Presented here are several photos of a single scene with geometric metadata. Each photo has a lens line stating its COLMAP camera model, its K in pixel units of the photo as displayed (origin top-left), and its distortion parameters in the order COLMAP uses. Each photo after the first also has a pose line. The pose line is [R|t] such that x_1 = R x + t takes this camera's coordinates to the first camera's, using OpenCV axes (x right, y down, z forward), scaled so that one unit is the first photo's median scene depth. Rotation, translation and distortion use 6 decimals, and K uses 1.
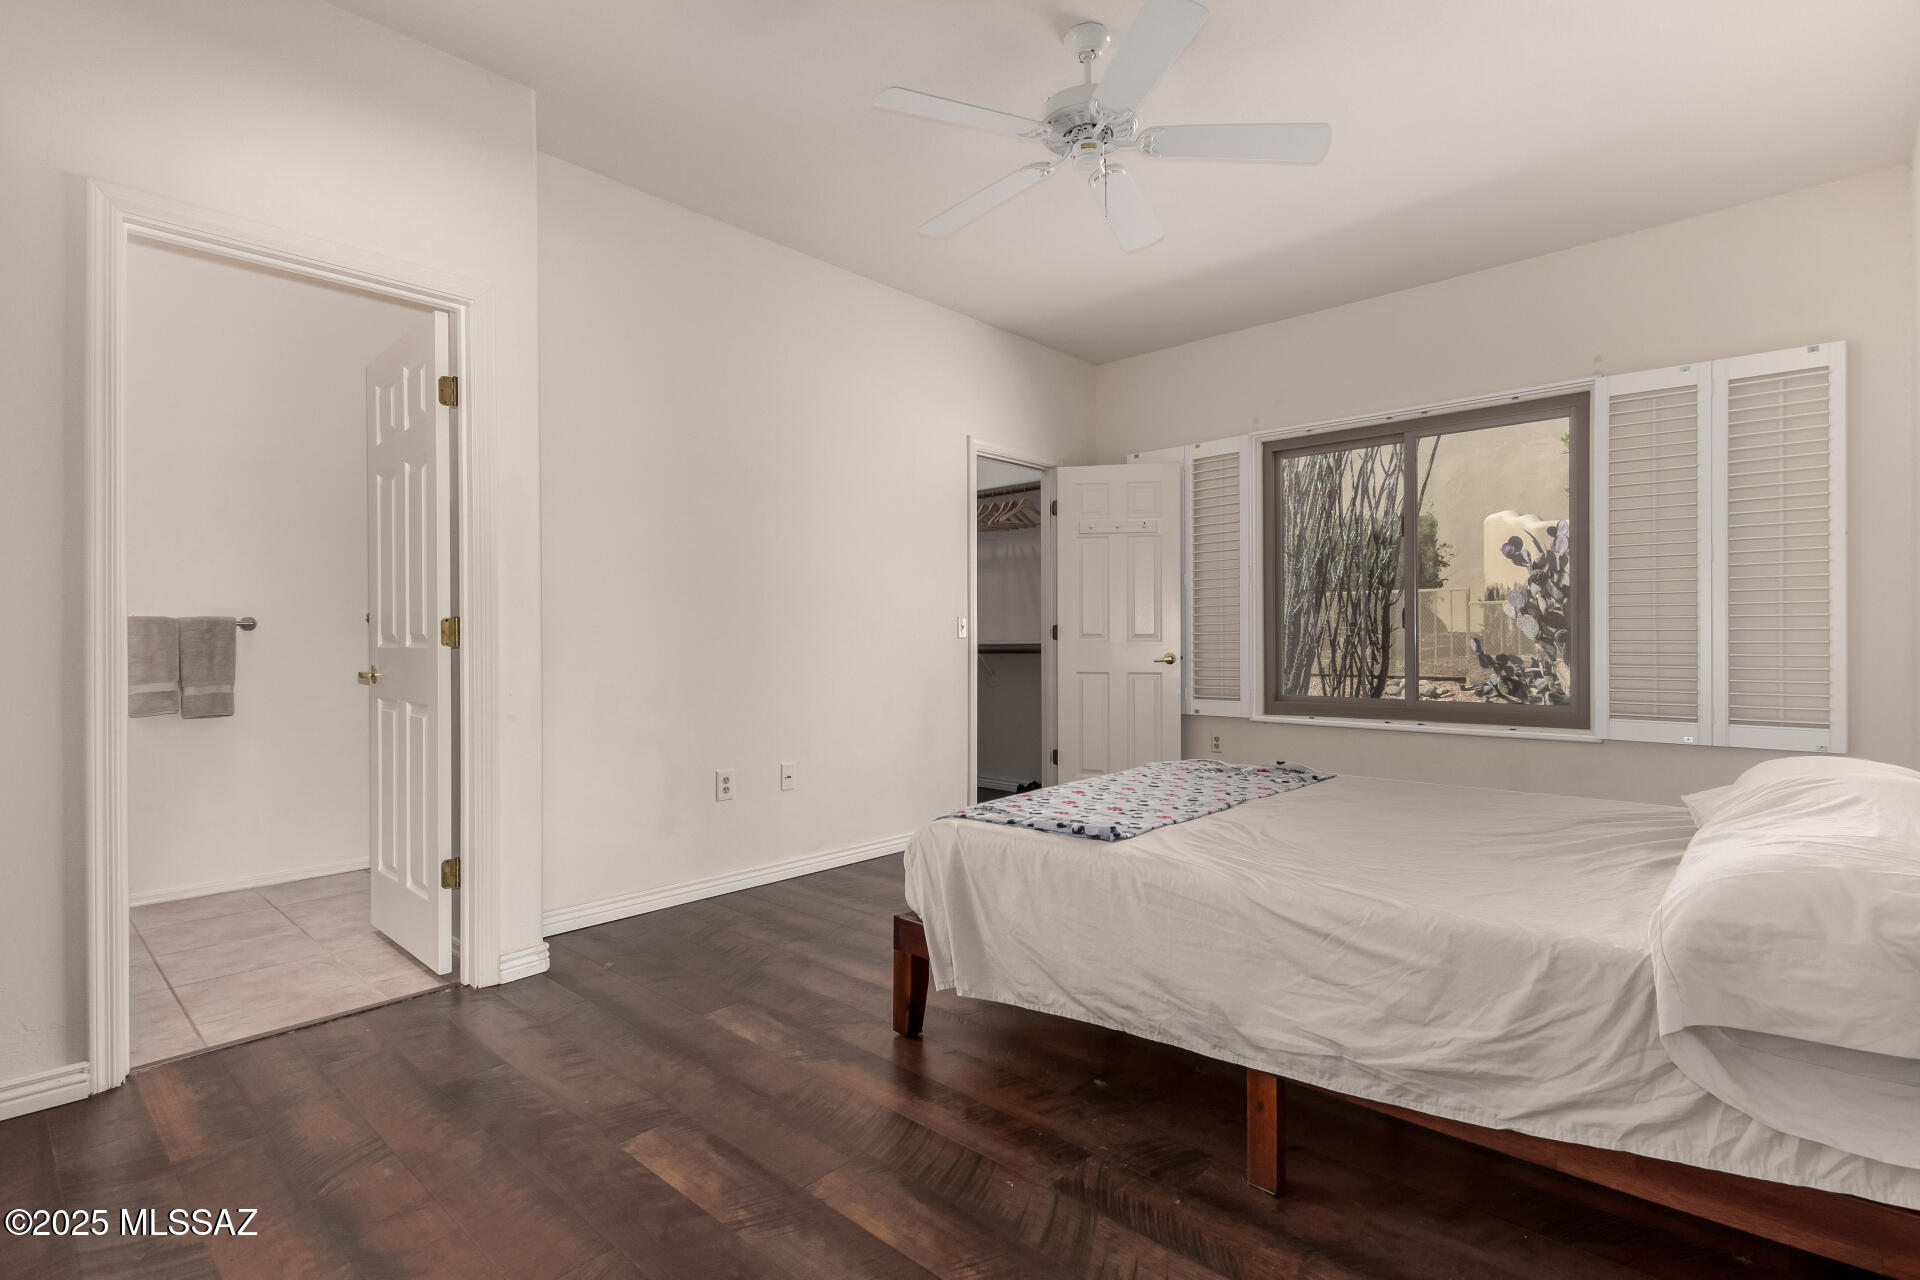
lens RADIAL K [[918.1, 0, 958.6], [0, 918.1, 642.5], [0, 0, 1]] dist [0.010037, -0.003676]
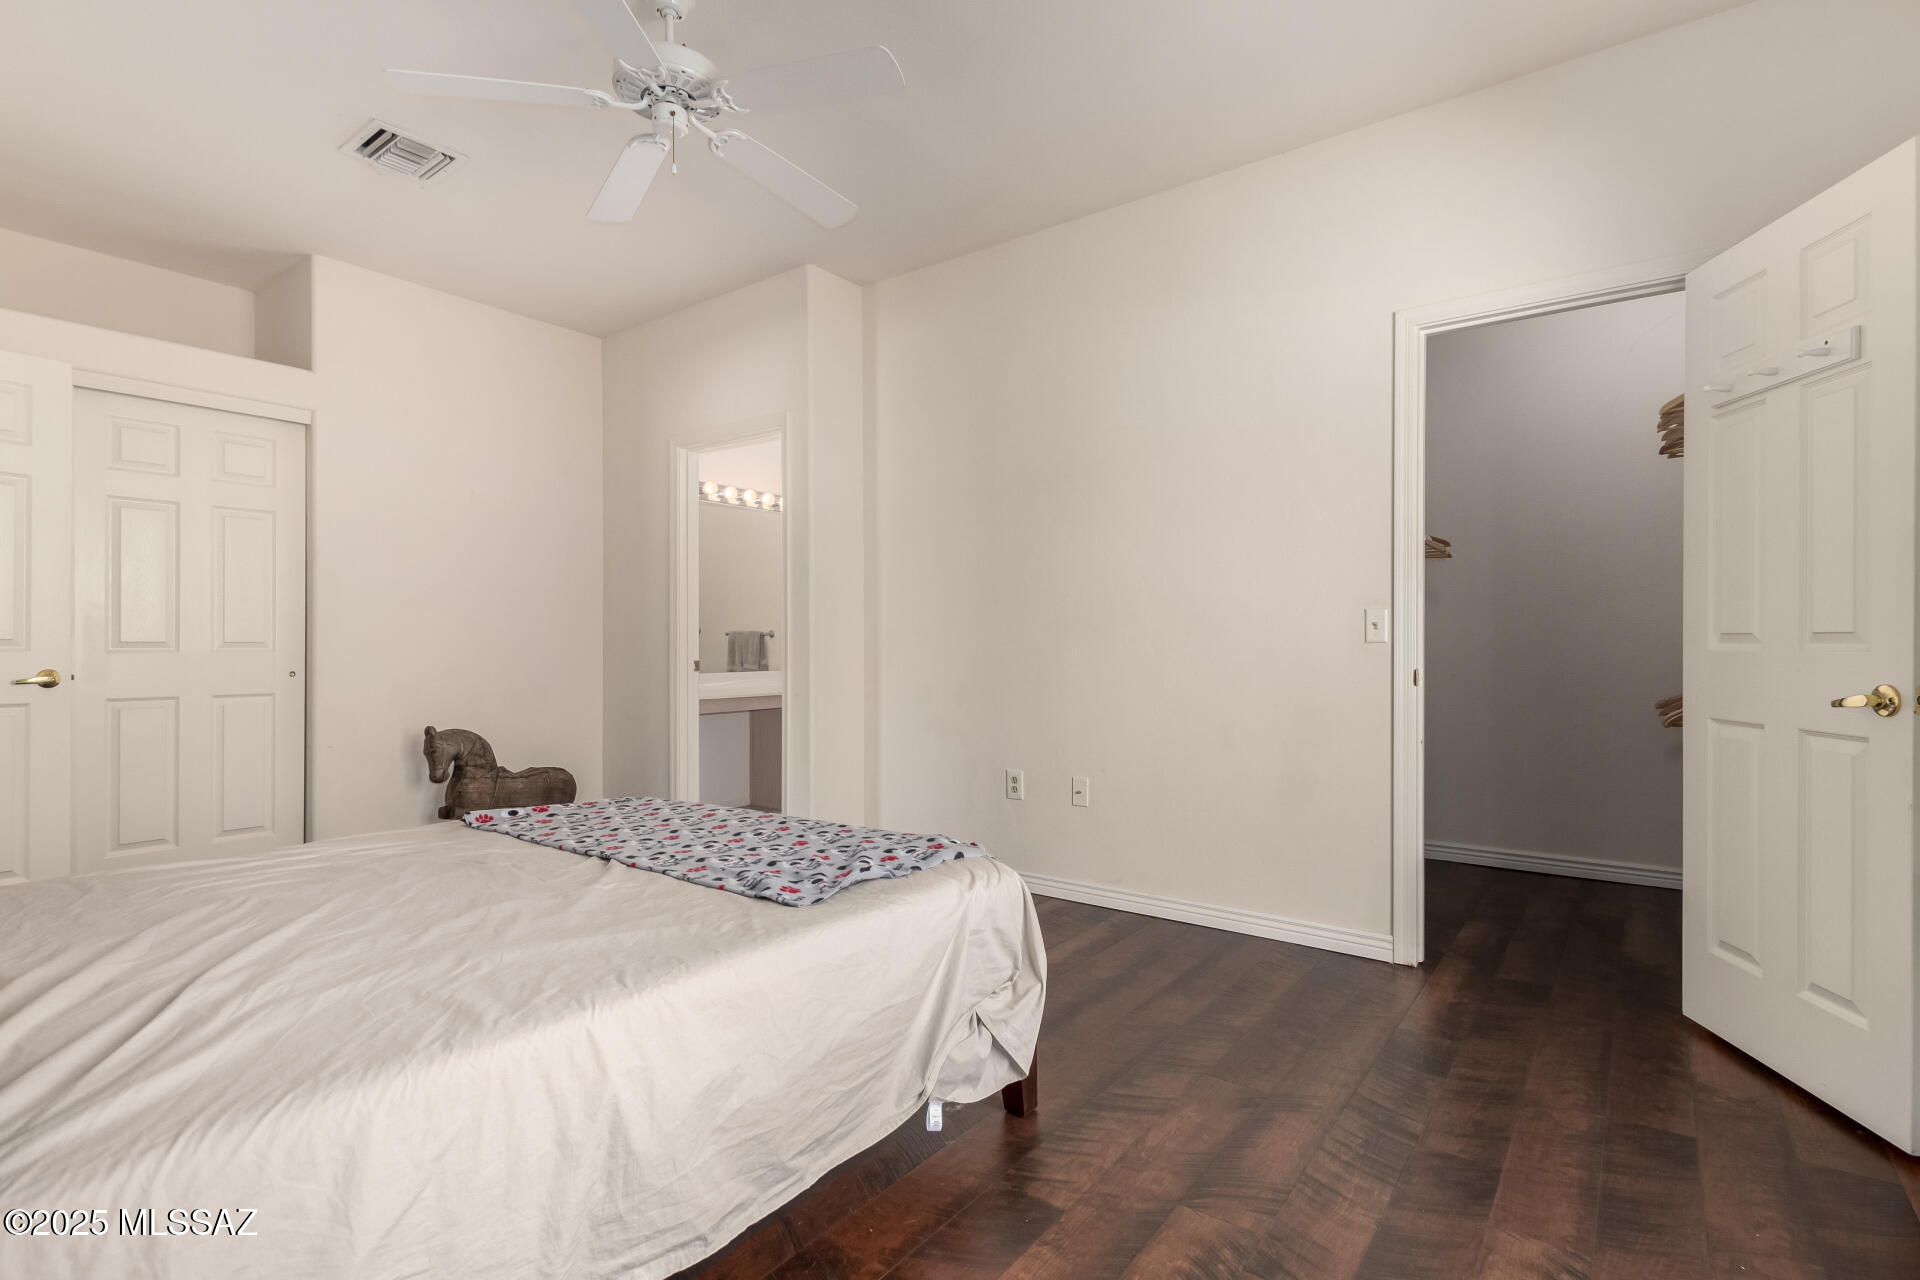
lens RADIAL K [[918.1, 0, 962.2], [0, 918.1, 645.2], [0, 0, 1]] dist [0.010037, -0.003676]
pose [[0.108427, 0.006687, -0.994082, 1.178167], [-0.001871, 0.999977, 0.006523, -0.012214], [0.994103, 0.001153, 0.108437, 1.280051]]
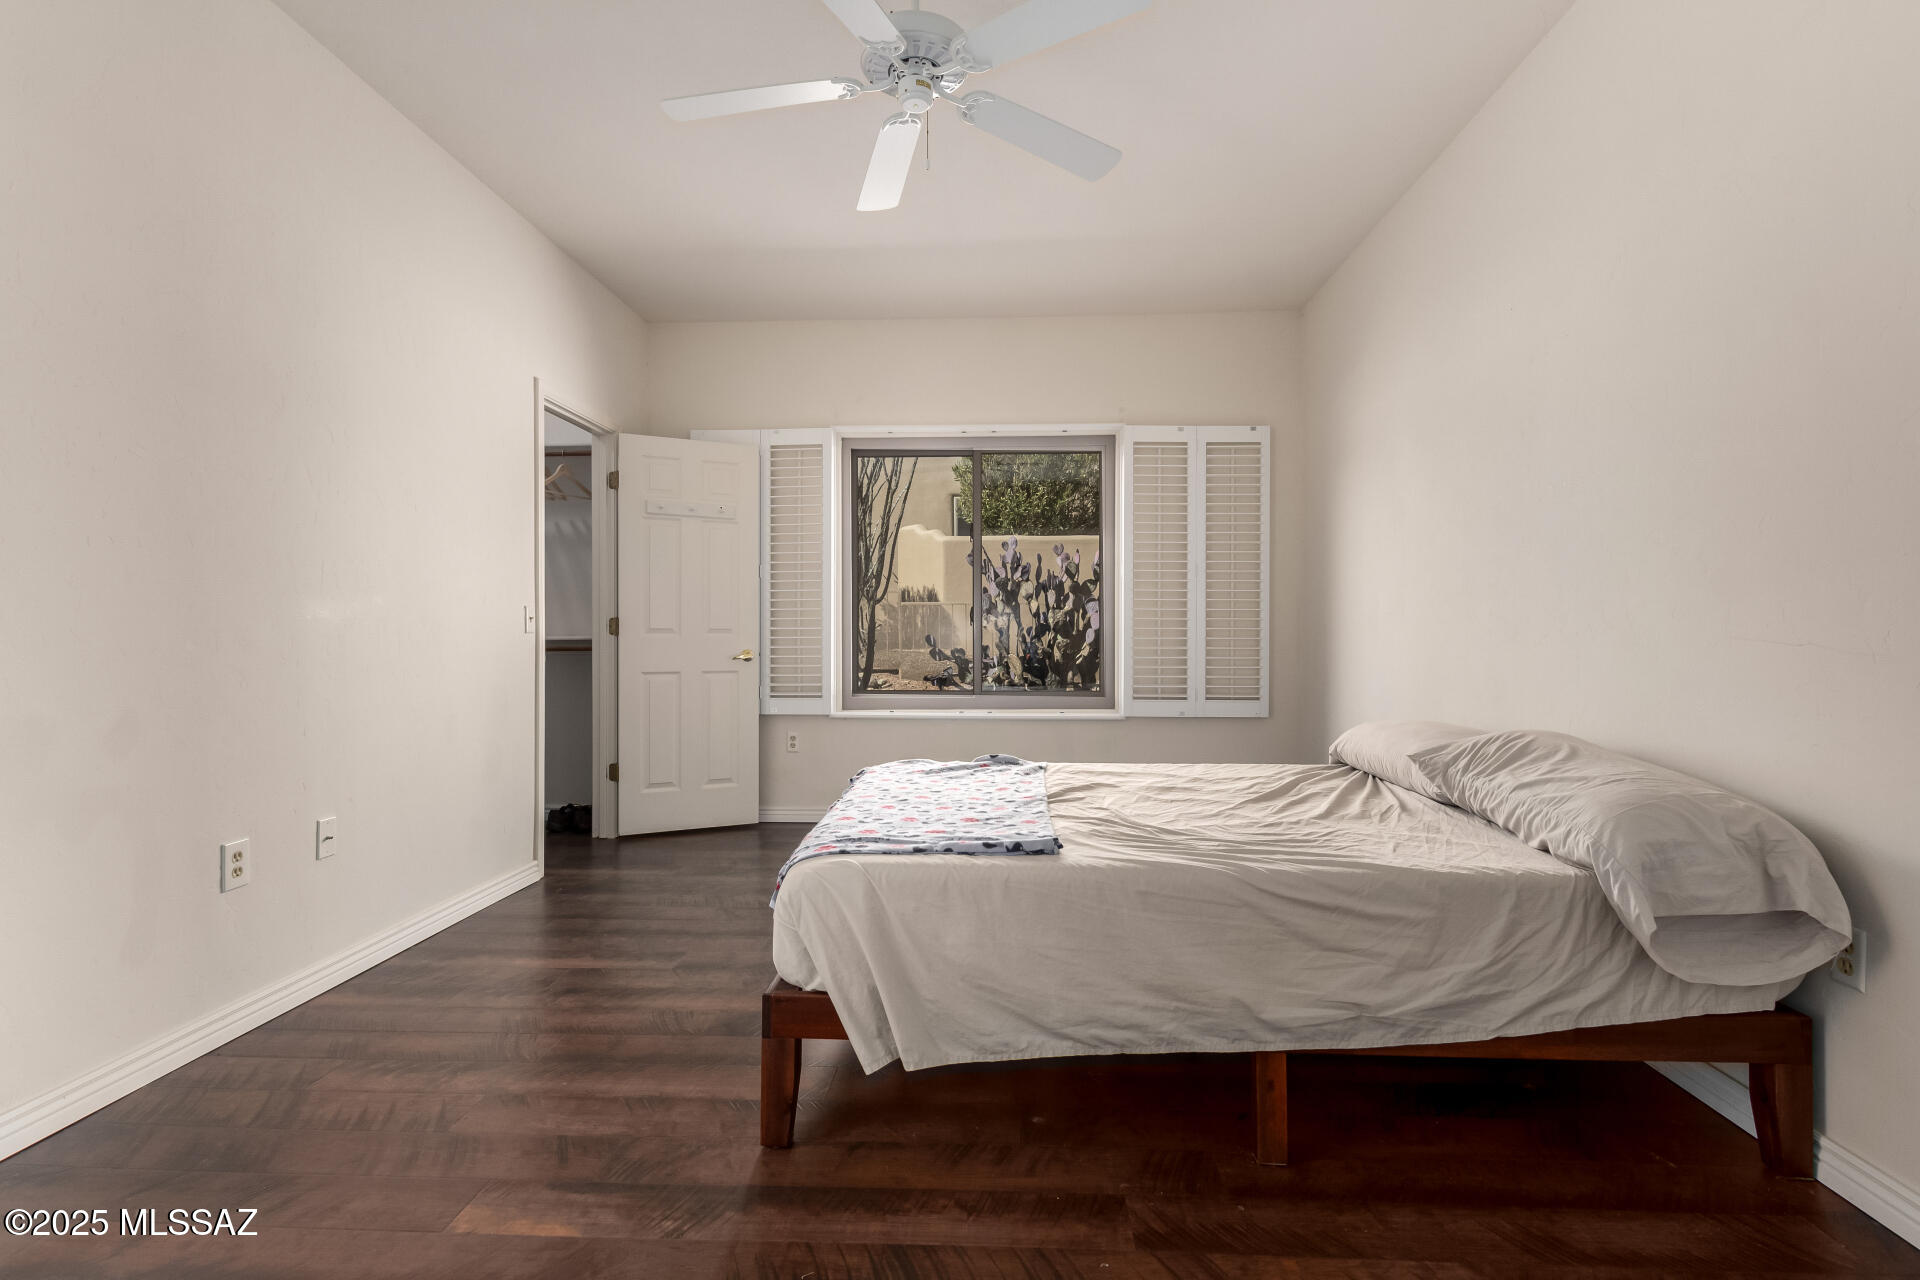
lens RADIAL K [[918.1, 0, 962.8], [0, 918.1, 642.1], [0, 0, 1]] dist [0.010037, -0.003676]
pose [[0.767043, -0.001001, 0.641595, -0.427956], [-0.001797, 0.999992, 0.003708, -0.000254], [-0.641593, -0.003997, 0.767035, 0.301865]]
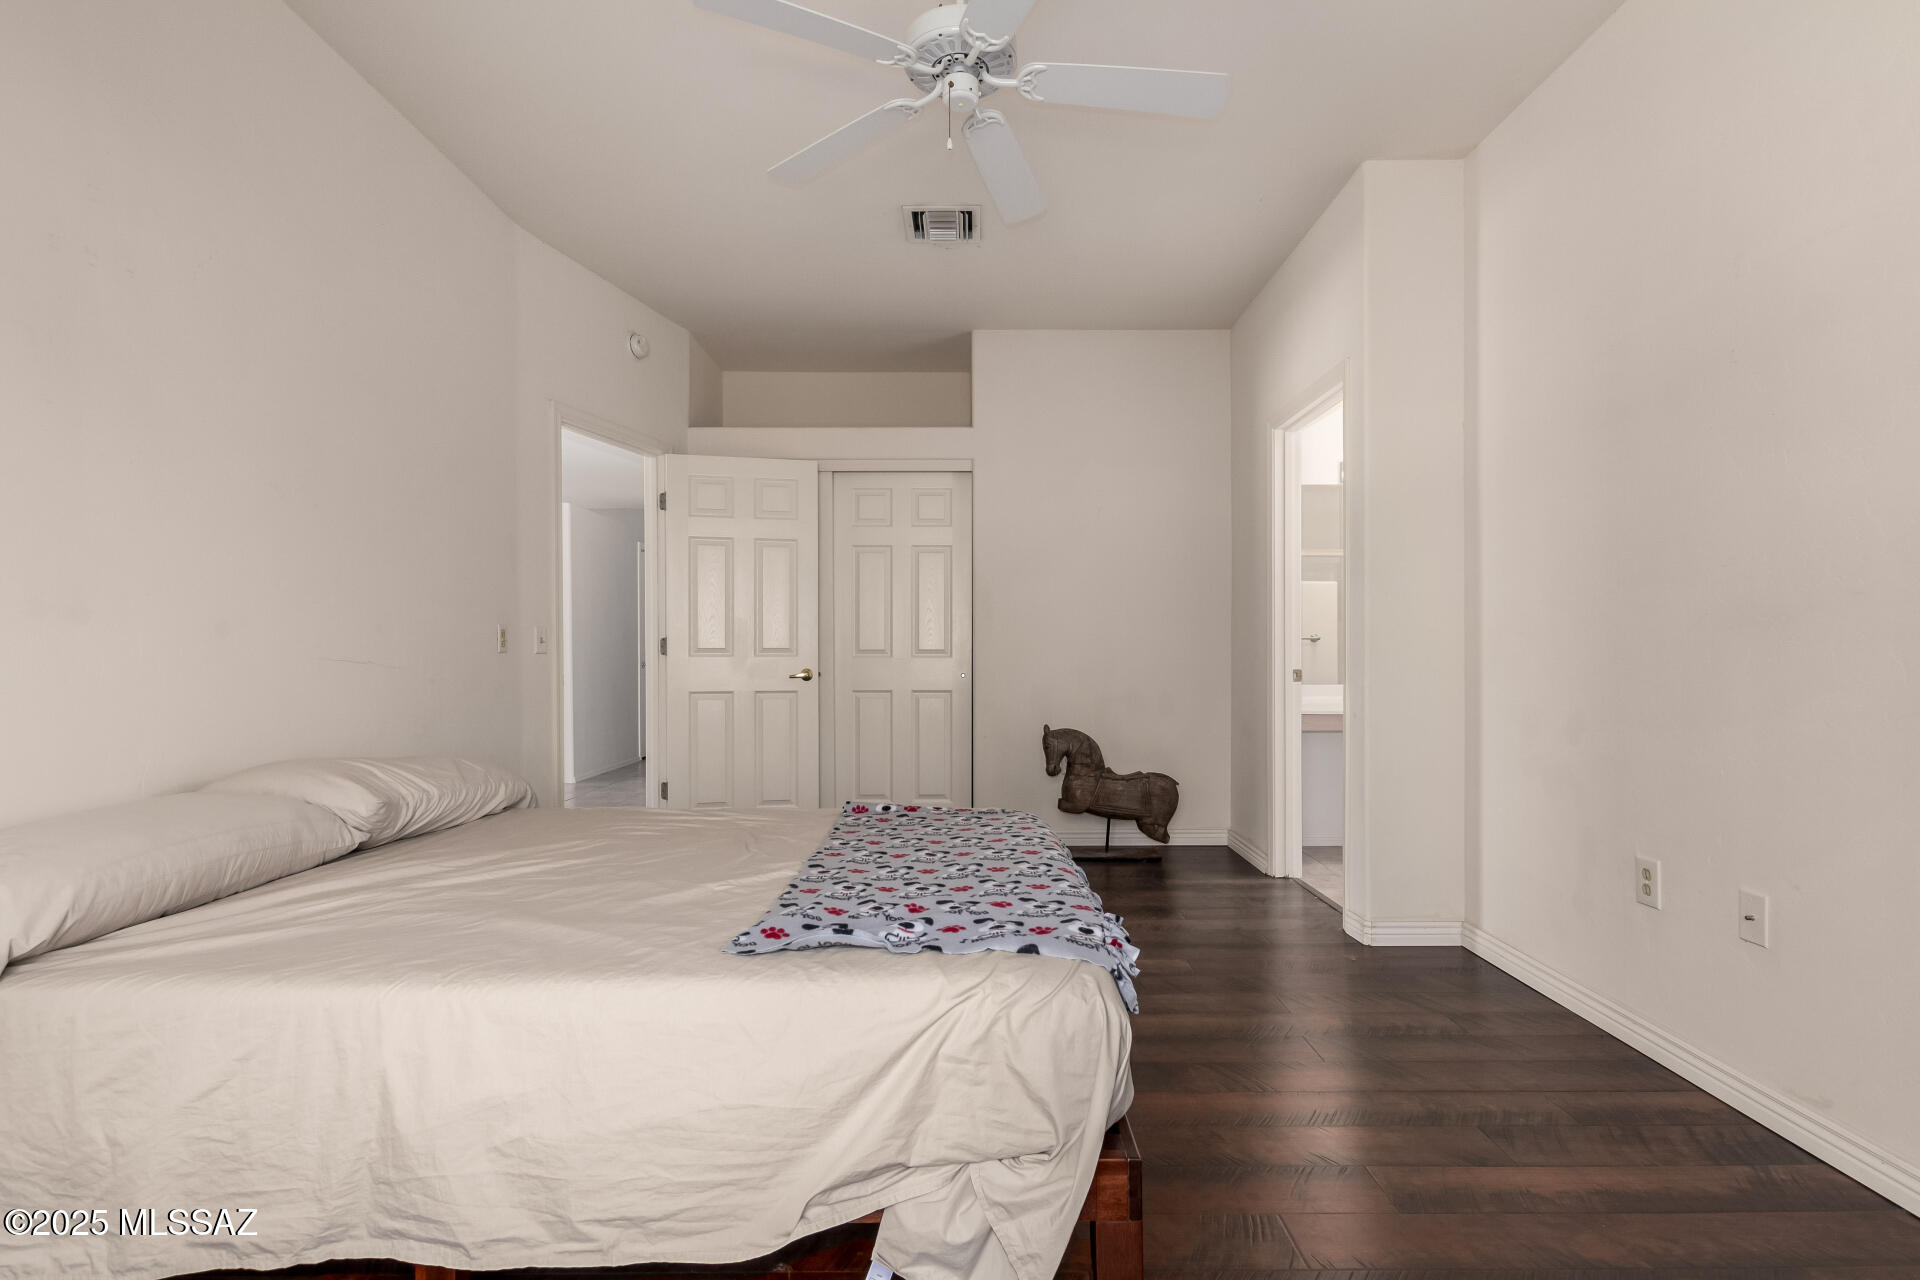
lens RADIAL K [[918.1, 0, 966.6], [0, 918.1, 659.8], [0, 0, 1]] dist [0.010037, -0.003676]
pose [[-0.729648, 0.013199, -0.683696, 0.793099], [0.004242, 0.999882, 0.014776, -0.011906], [0.683810, 0.007881, -0.729617, 1.759320]]
